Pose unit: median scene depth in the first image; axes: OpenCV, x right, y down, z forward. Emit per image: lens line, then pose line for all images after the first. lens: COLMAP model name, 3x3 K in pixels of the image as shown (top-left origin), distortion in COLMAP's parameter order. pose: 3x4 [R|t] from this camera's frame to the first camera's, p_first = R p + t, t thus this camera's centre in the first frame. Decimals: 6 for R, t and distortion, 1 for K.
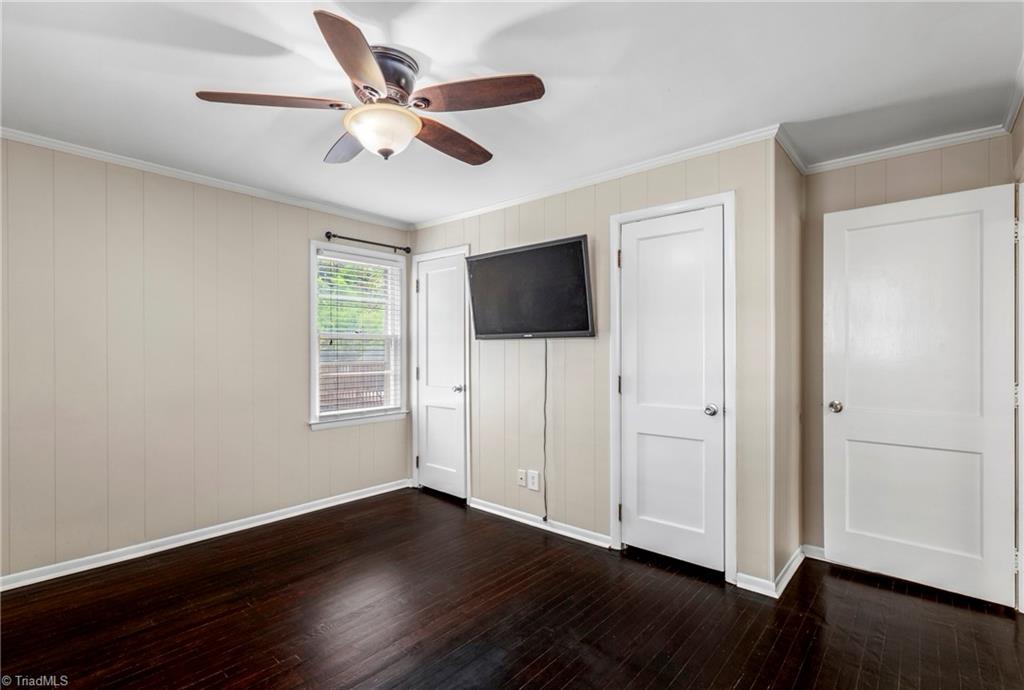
lens RADIAL K [[472.8, 0, 514.6], [0, 472.8, 350.8], [0, 0, 1]] dist [-0.001756, -0.001450]
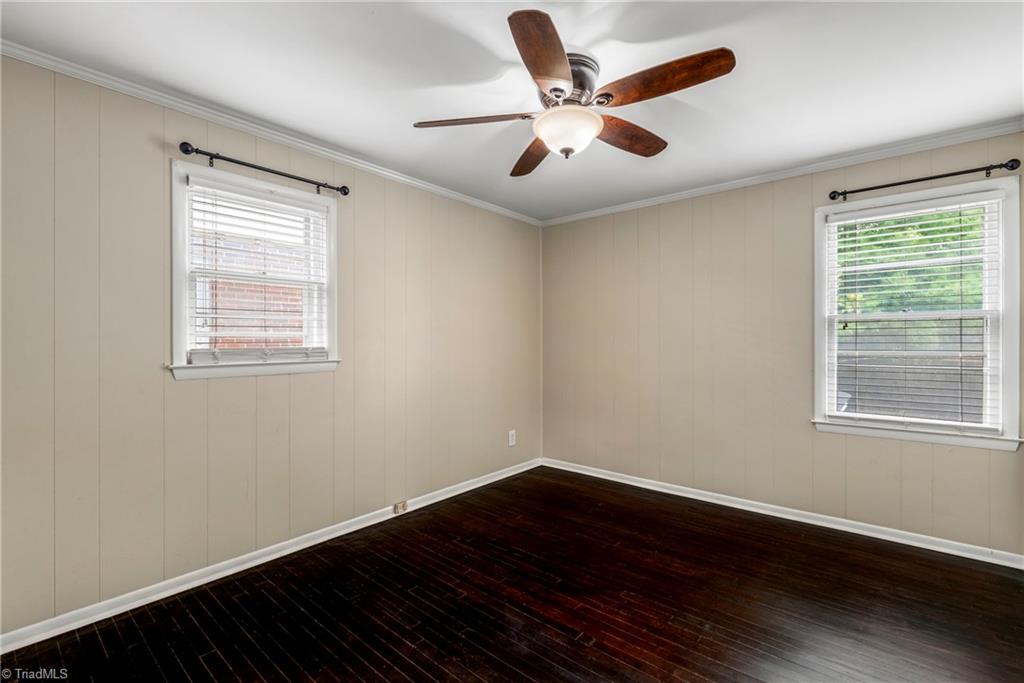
lens RADIAL K [[448.1, 0, 515.3], [0, 448.1, 339.2], [0, 0, 1]] dist [-0.005494, -0.000690]
pose [[0.021897, -0.004928, -0.999748, 0.410395], [0.003617, 0.999982, -0.004850, 0.006761], [0.999754, -0.003510, 0.021915, 0.487060]]
